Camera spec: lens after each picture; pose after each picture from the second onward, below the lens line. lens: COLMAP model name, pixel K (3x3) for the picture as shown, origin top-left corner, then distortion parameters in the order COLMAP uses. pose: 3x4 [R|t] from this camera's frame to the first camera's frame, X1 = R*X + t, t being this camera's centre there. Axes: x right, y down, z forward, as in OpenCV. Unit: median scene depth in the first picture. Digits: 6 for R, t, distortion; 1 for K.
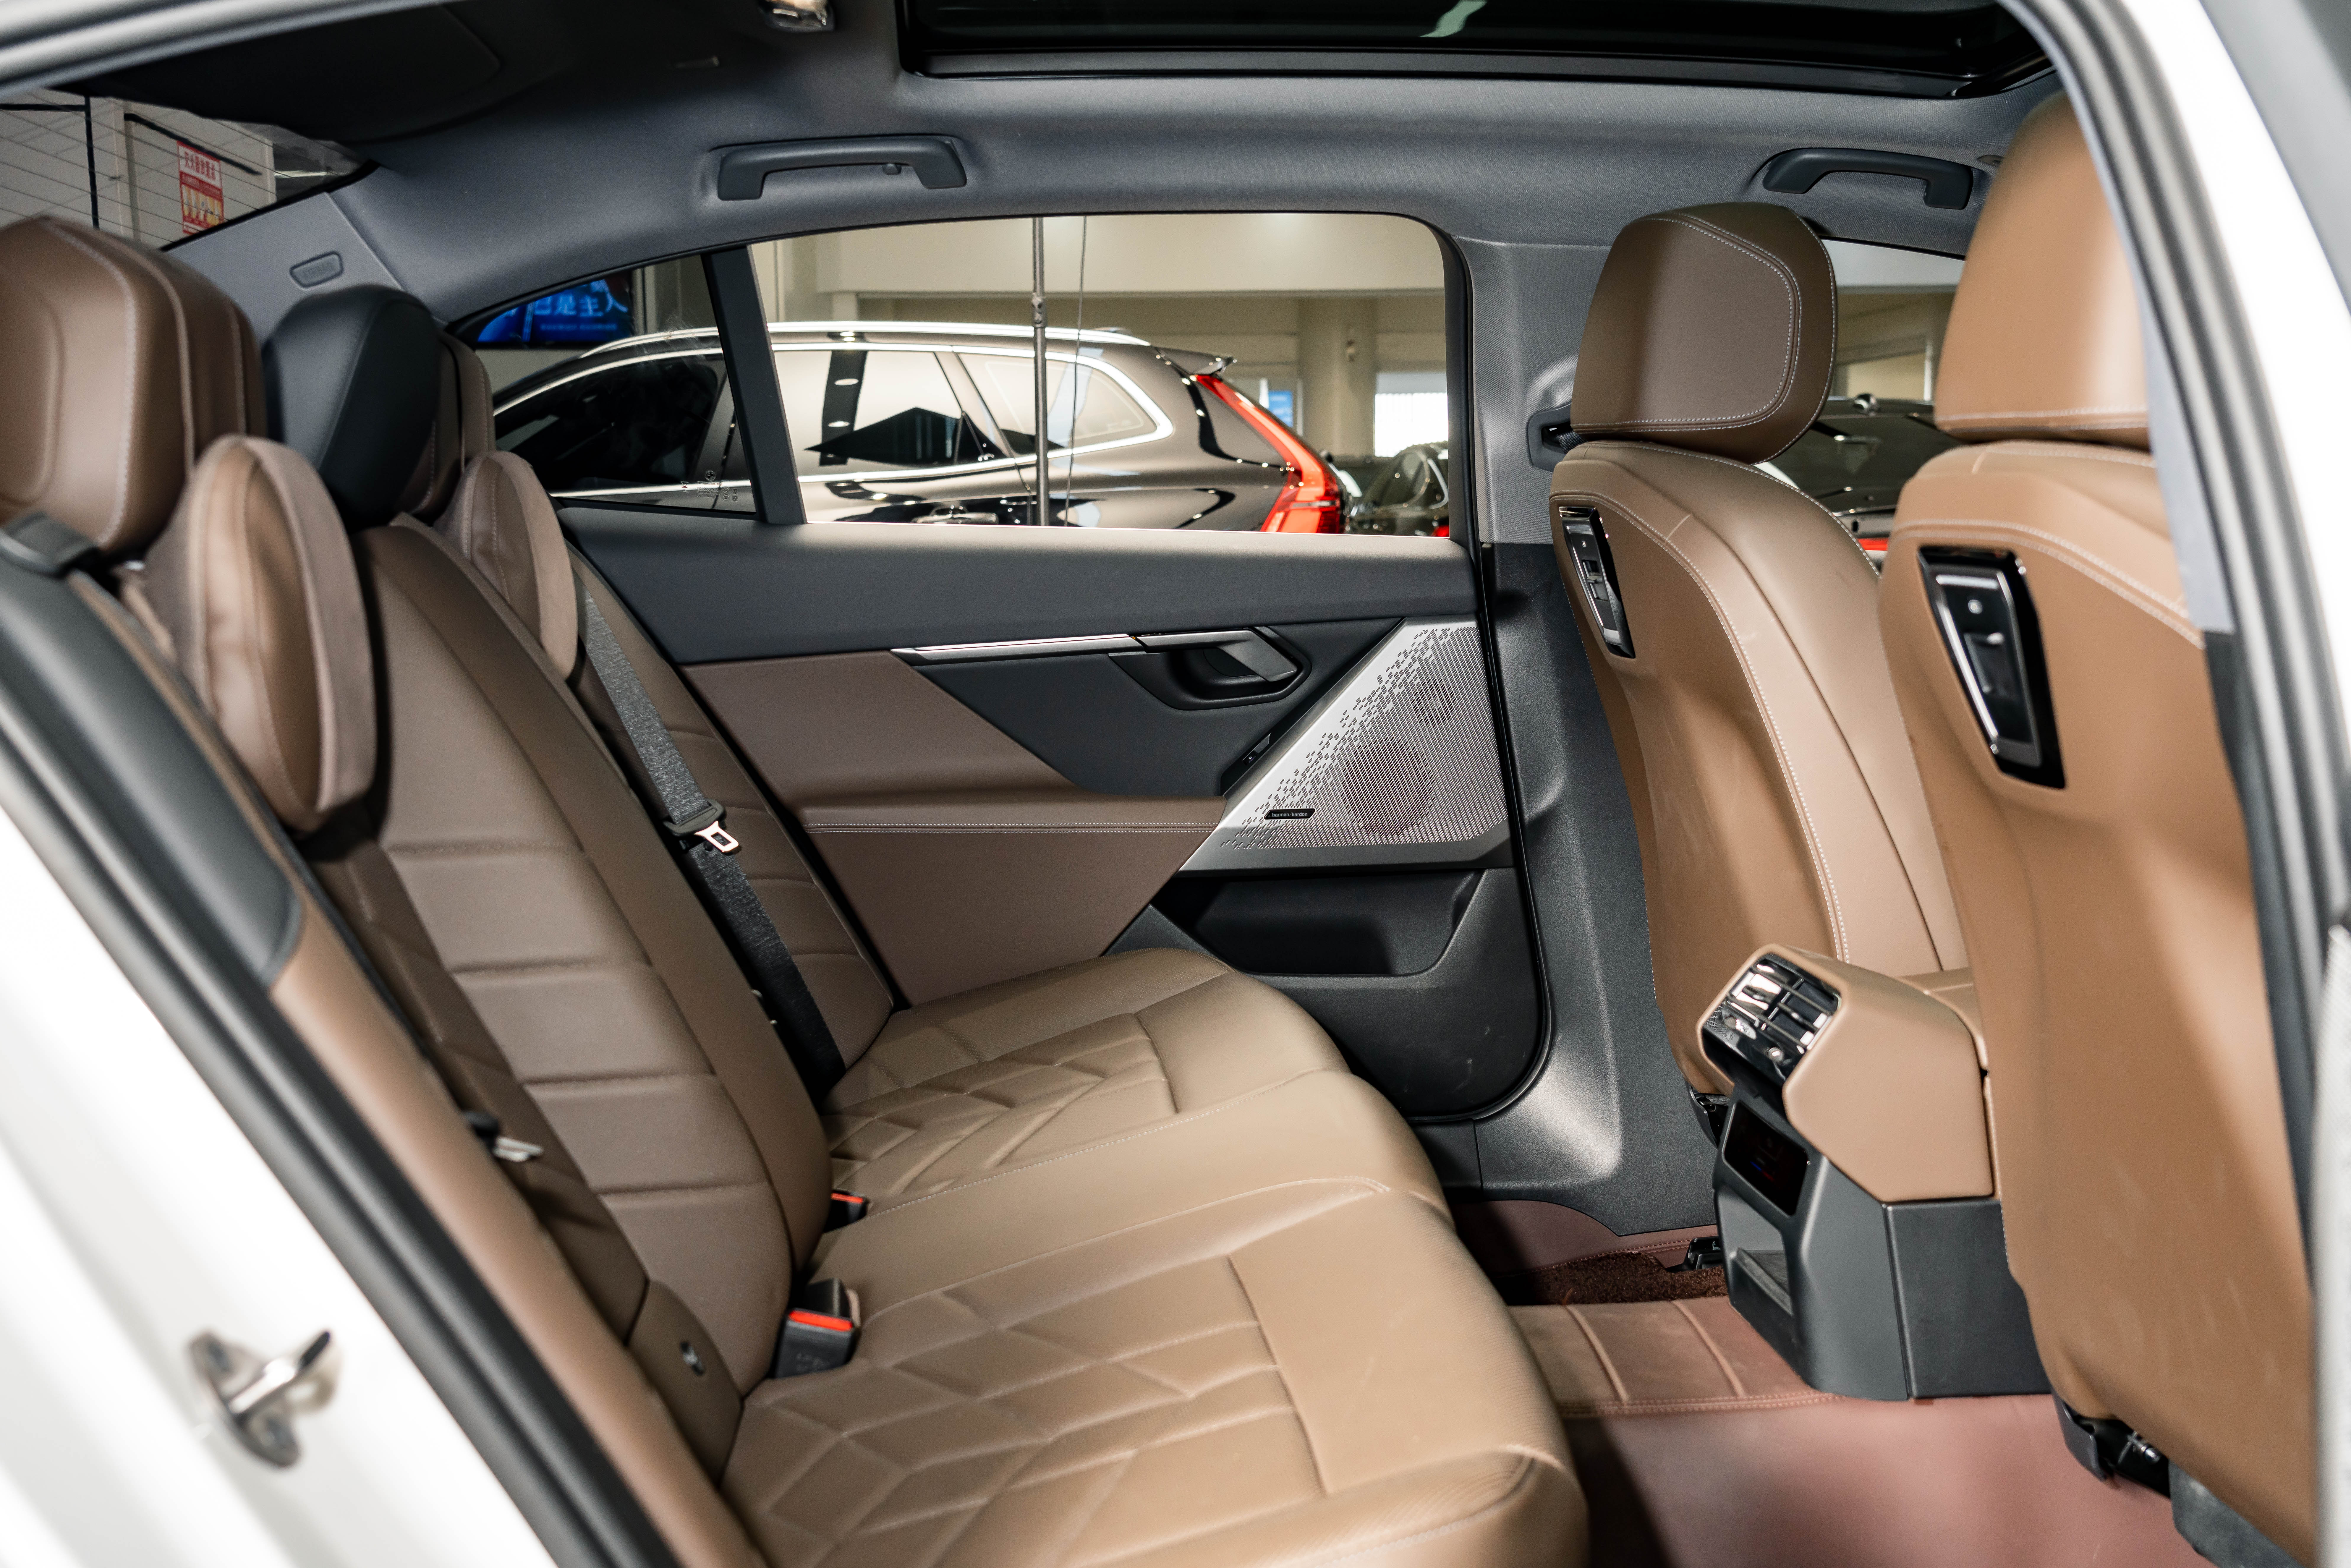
lens RADIAL K [[2471.7, 0, 1175.2], [0, 2471.7, 798.9], [0, 0, 1]] dist [0.072269, 0.000000]
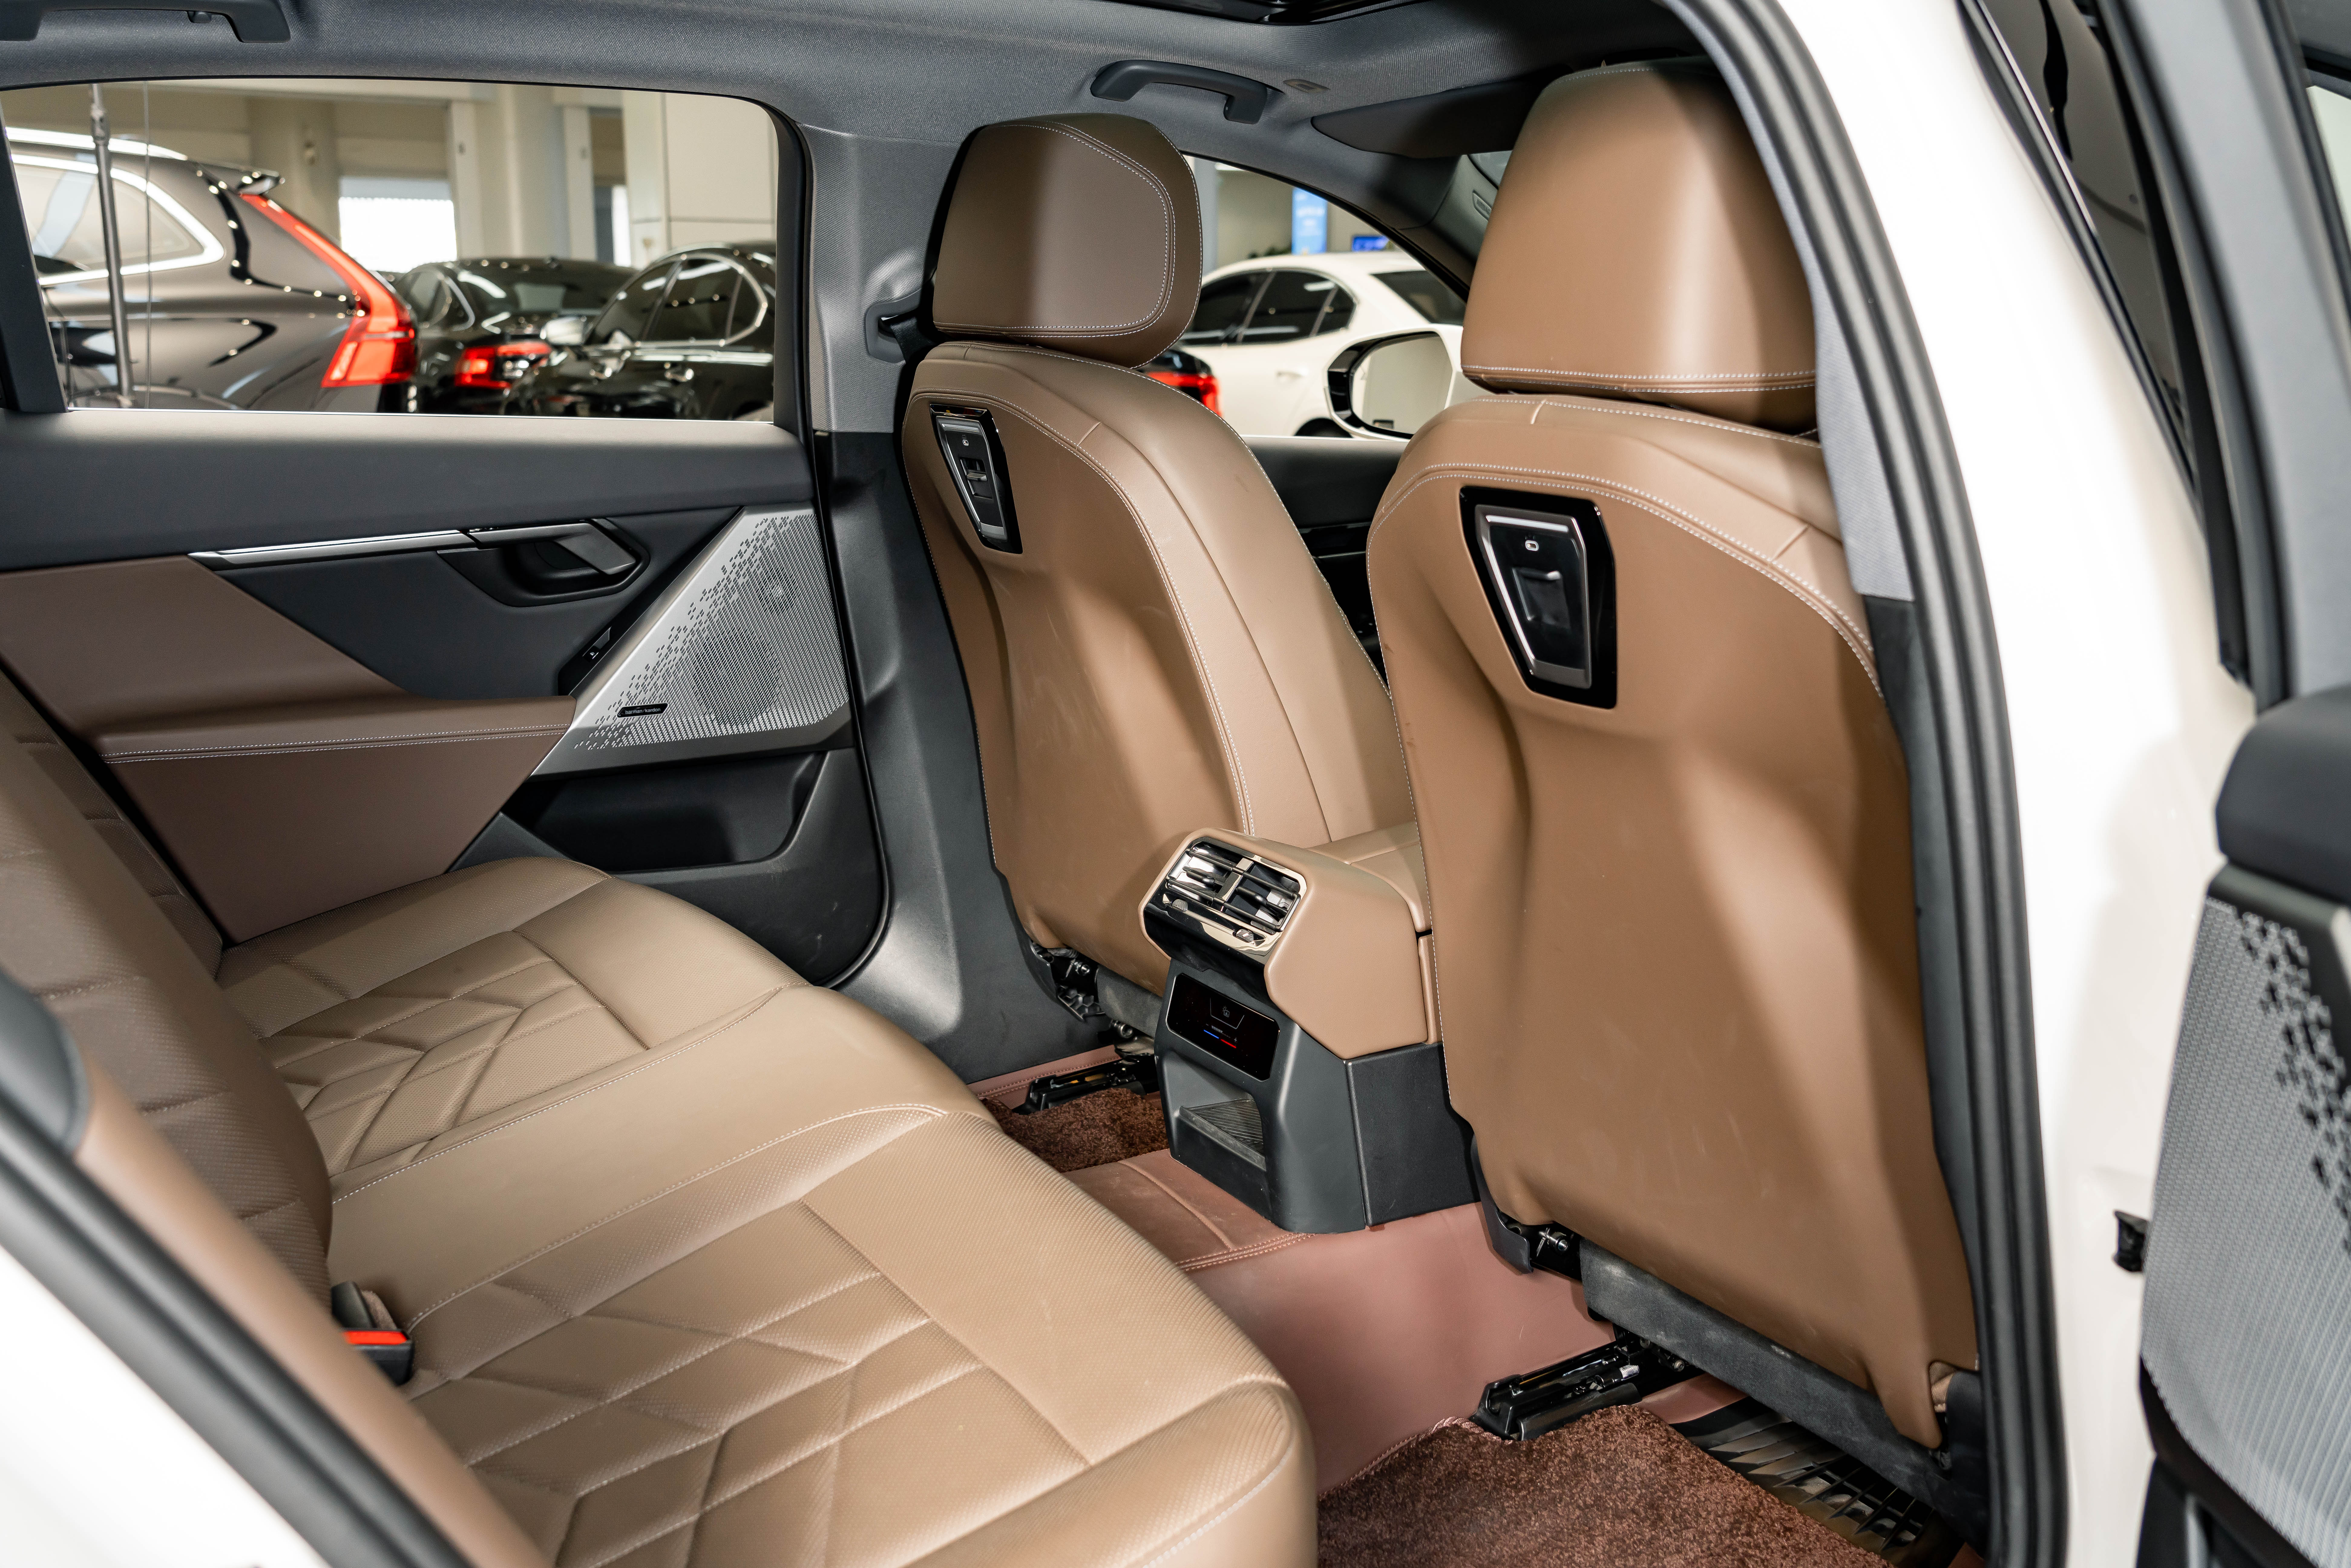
lens RADIAL K [[2300.8, 0, 1168.9], [0, 2300.8, 791.4], [0, 0, 1]] dist [0.058914, 0.000000]
pose [[0.907382, -0.073137, 0.413895, -0.149845], [0.036866, 0.994798, 0.094963, -0.042212], [-0.418687, -0.070909, 0.905358, 0.080330]]
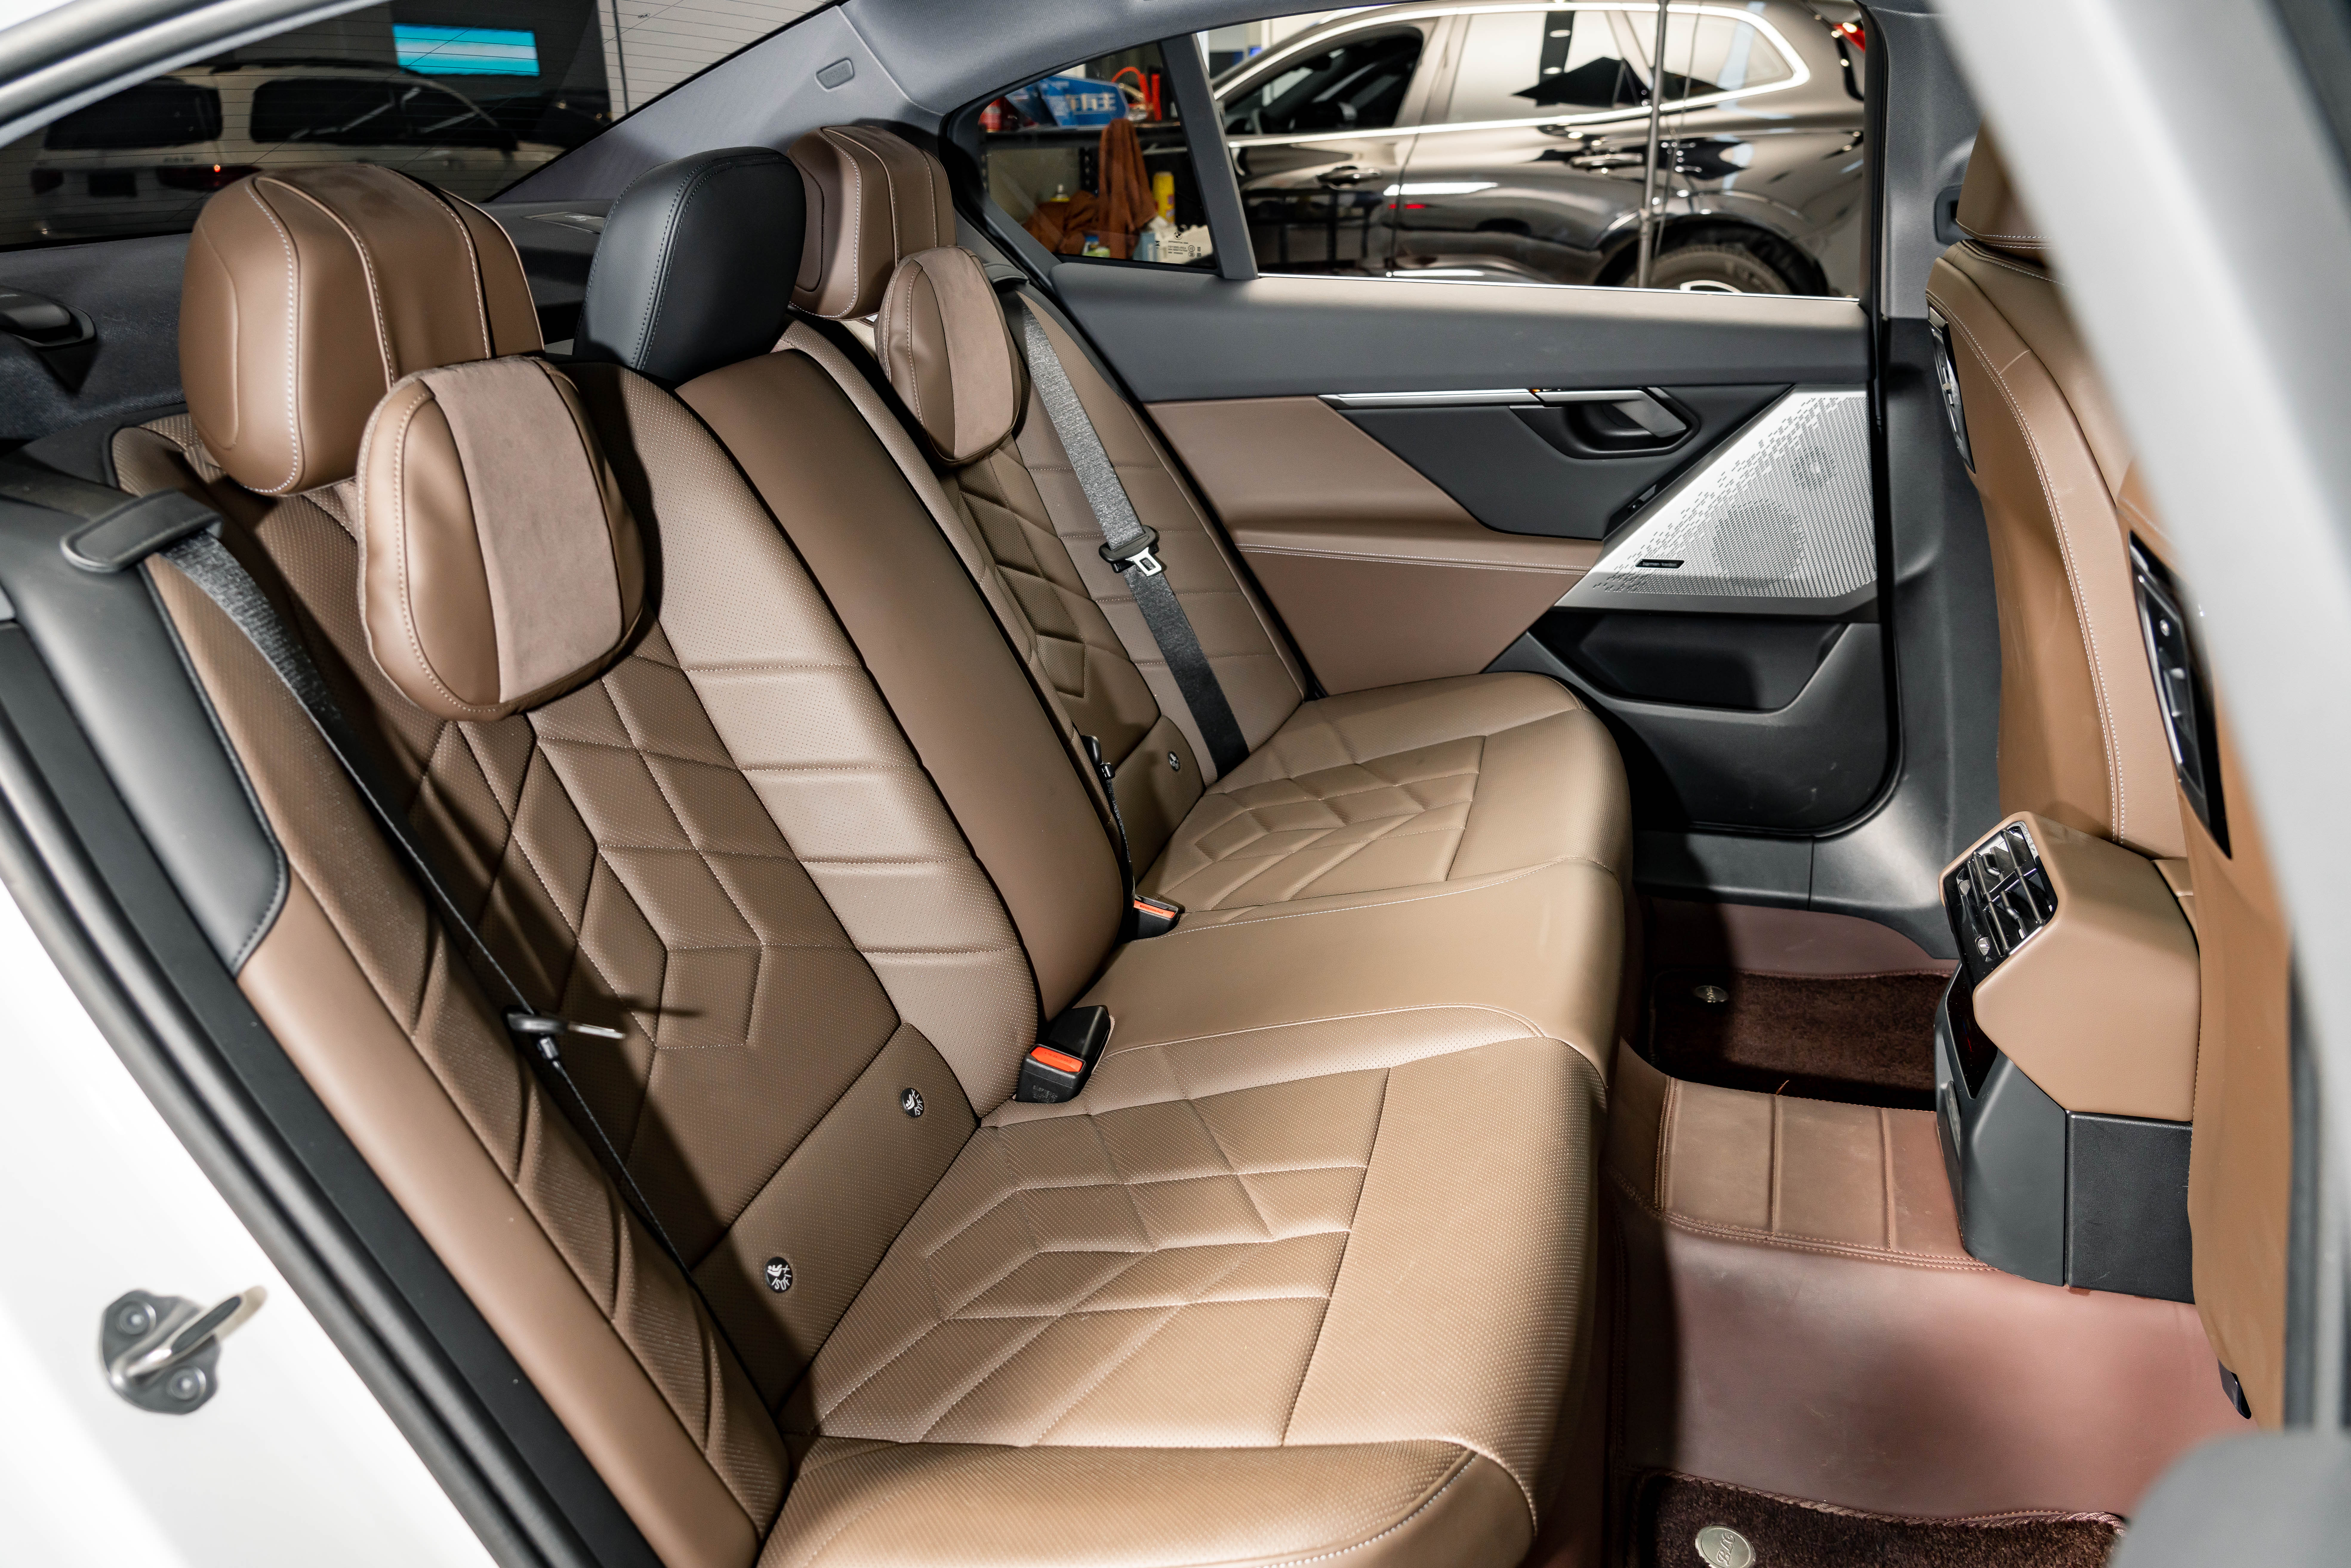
lens RADIAL K [[1741.0, 0, 1193.9], [0, 1741.0, 799.8], [0, 0, 1]] dist [-0.005566, 0.005288]
pose [[0.933923, 0.127439, -0.333987, 0.127856], [-0.034949, 0.962371, 0.269483, -0.096897], [0.355762, -0.240004, 0.903234, 0.203251]]
